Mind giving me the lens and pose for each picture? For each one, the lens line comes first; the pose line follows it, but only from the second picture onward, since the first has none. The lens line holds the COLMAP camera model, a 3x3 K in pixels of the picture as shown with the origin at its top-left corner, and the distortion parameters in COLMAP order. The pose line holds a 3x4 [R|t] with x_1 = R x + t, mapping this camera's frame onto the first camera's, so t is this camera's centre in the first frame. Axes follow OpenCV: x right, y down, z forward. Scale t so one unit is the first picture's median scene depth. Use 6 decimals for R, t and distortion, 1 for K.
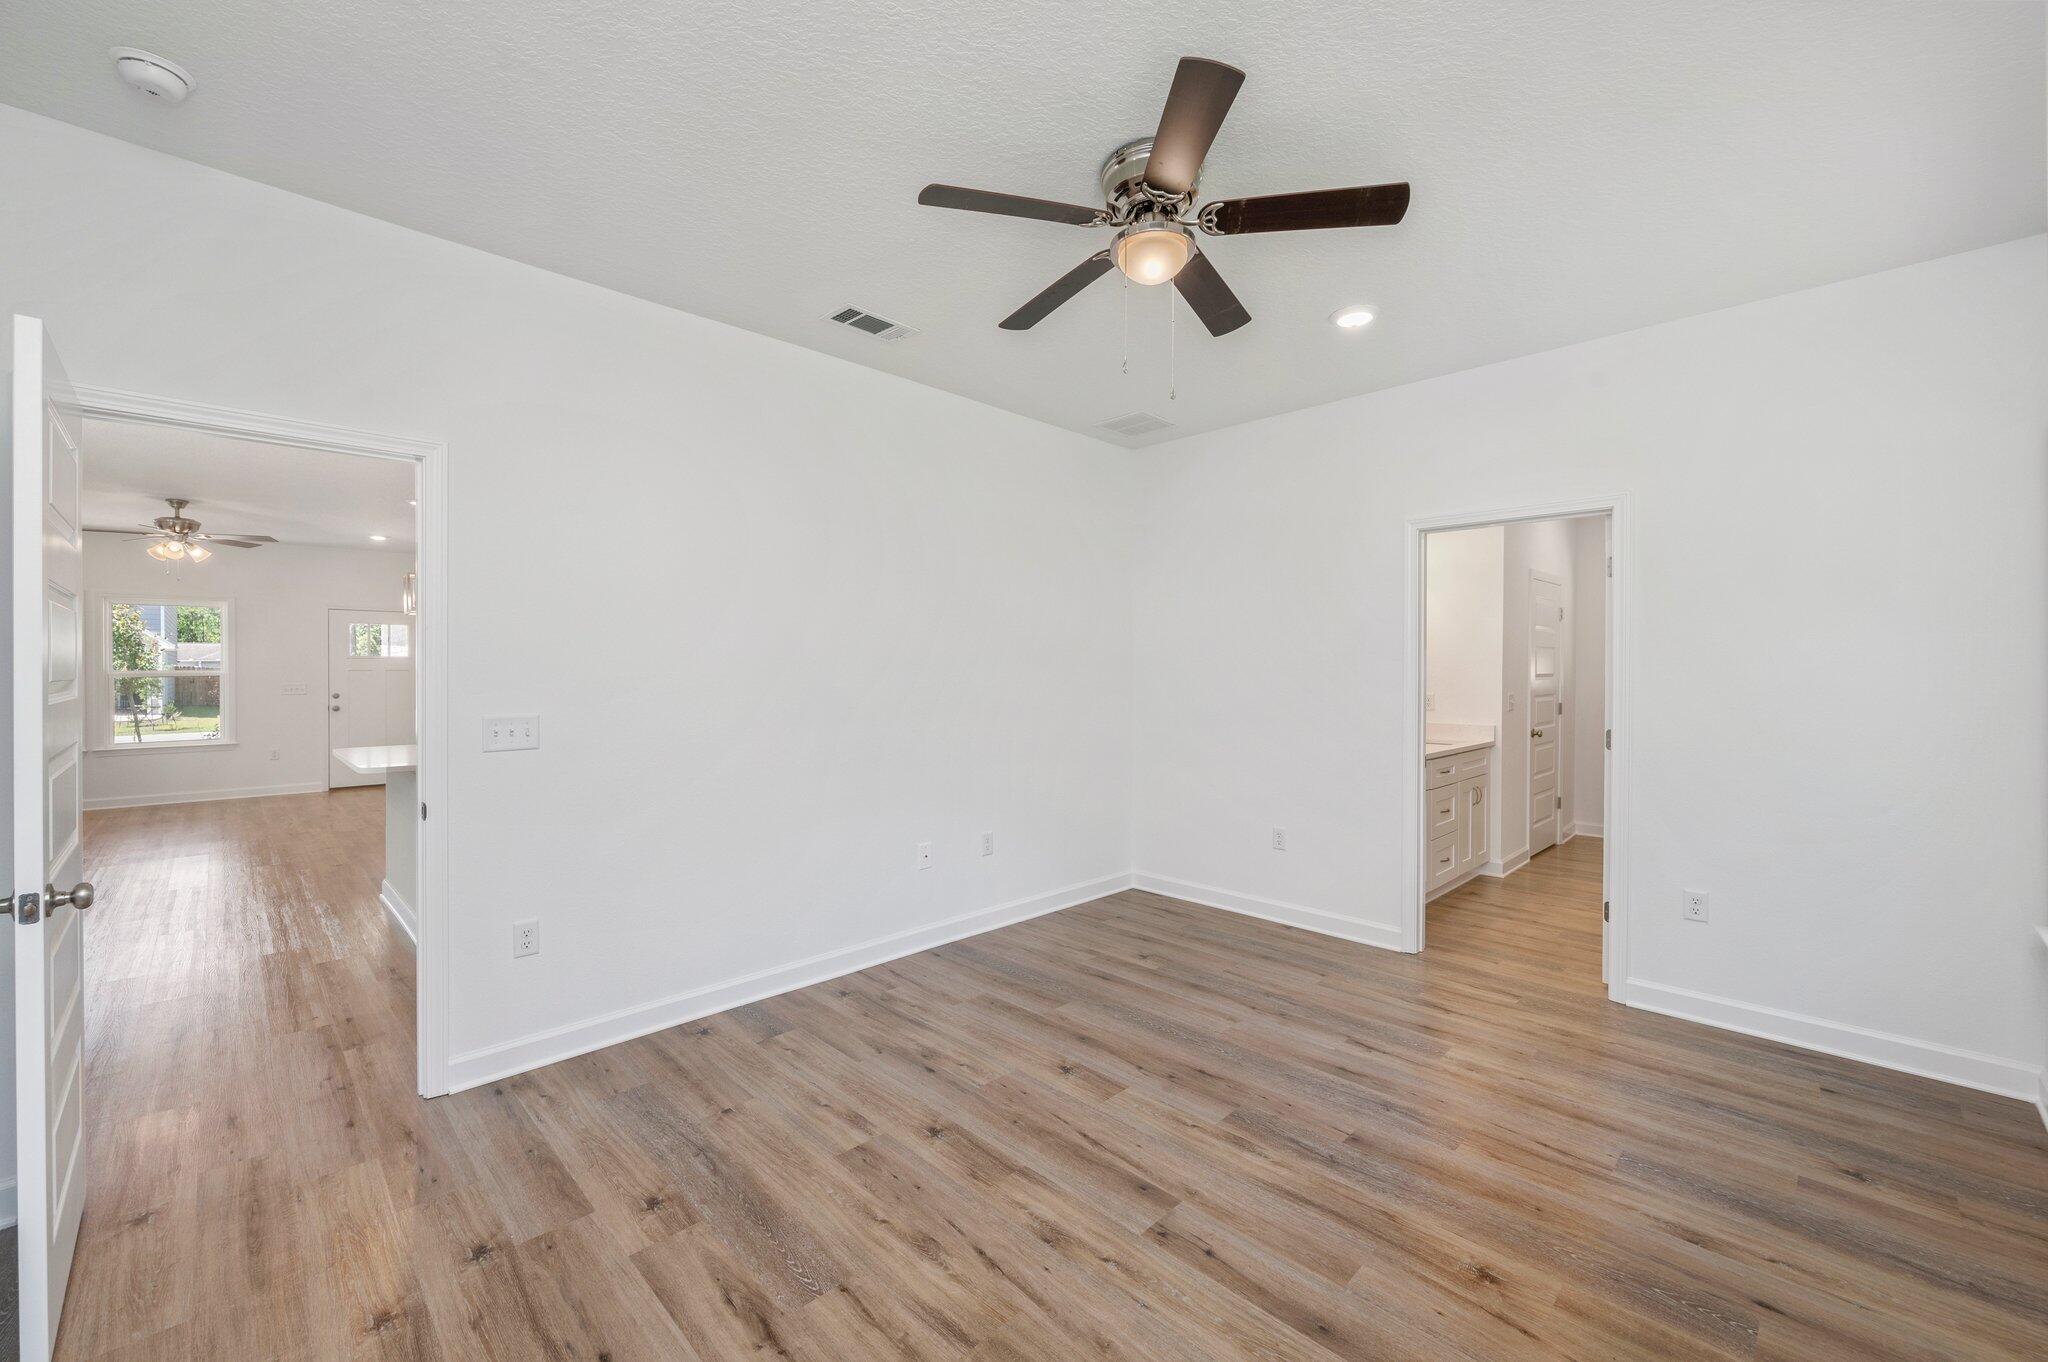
lens RADIAL K [[827.2, 0, 1026.5], [0, 827.2, 670.1], [0, 0, 1]] dist [-0.002706, -0.000600]
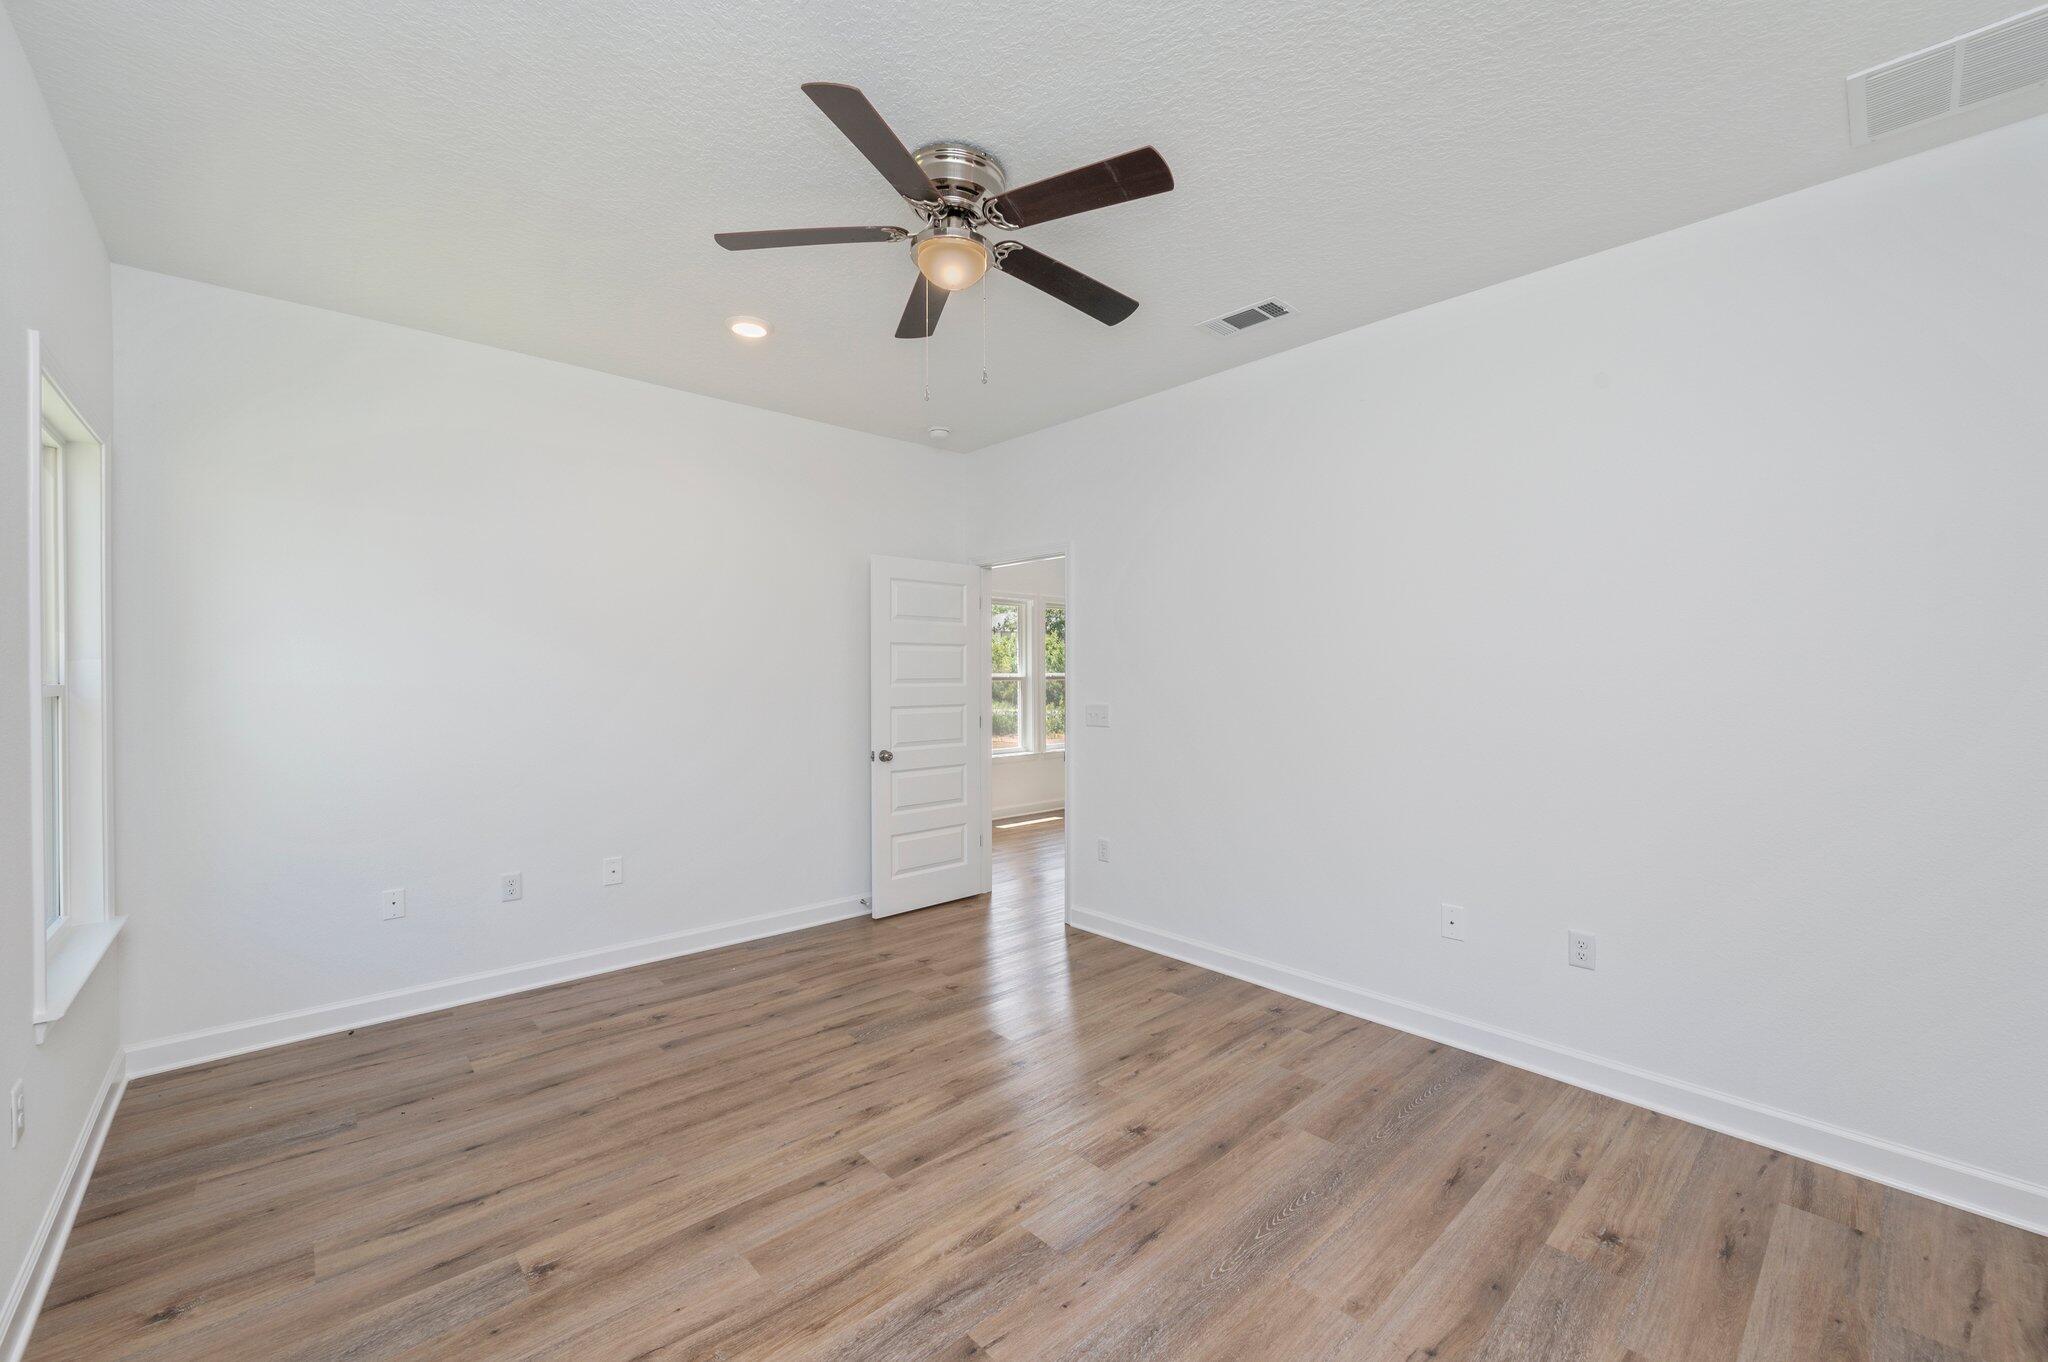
lens RADIAL K [[827.2, 0, 1025.3], [0, 827.2, 685.9], [0, 0, 1]] dist [-0.002706, -0.000600]
pose [[-0.052558, 0.015500, -0.998498, 1.097392], [-0.000090, 0.999879, 0.015526, -0.006659], [0.998618, 0.000905, -0.052550, 1.093904]]
